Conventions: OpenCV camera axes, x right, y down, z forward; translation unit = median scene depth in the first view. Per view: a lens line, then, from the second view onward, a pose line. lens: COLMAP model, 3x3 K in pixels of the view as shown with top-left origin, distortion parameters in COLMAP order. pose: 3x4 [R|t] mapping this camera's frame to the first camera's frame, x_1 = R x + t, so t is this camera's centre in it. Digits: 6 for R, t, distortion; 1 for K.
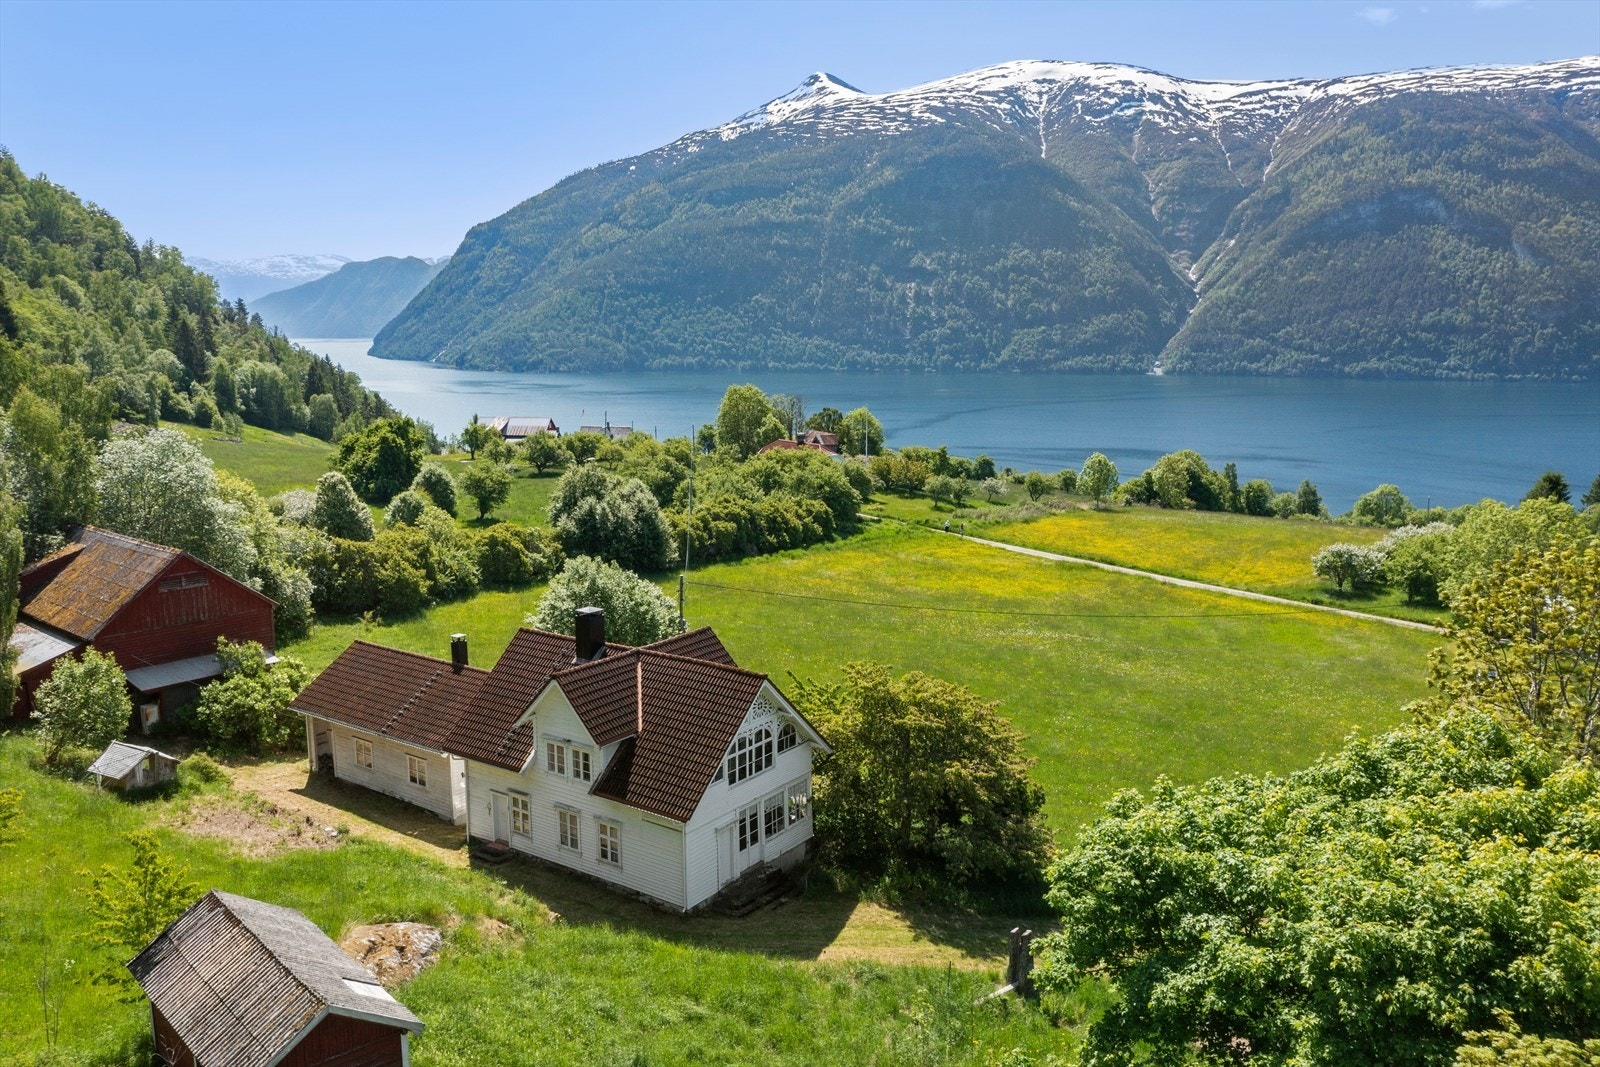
lens RADIAL K [[1279.9, 0, 799.8], [0, 1279.9, 535.0], [0, 0, 1]] dist [-0.016761, -0.001072]
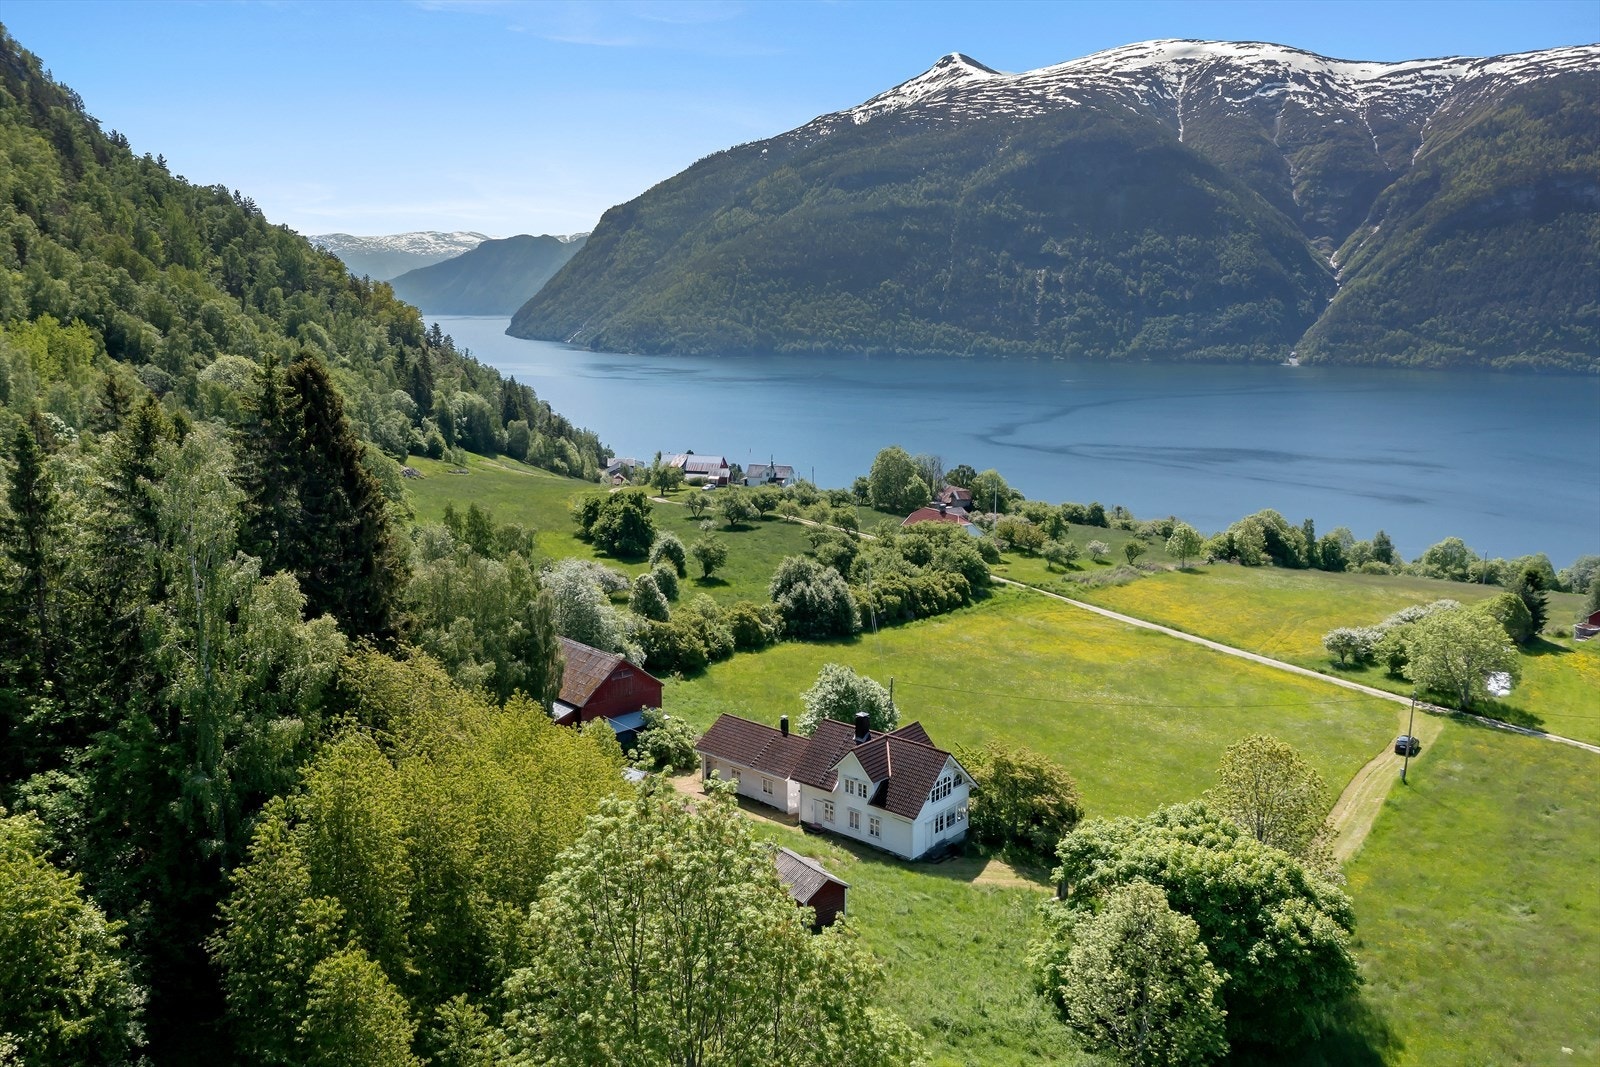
lens RADIAL K [[1279.9, 0, 798.6], [0, 1279.9, 533.5], [0, 0, 1]] dist [-0.016761, -0.001072]
pose [[0.995121, 0.023110, -0.095913, -0.019721], [-0.021724, 0.999644, 0.015470, -0.068985], [0.096237, -0.013311, 0.995269, -0.278937]]
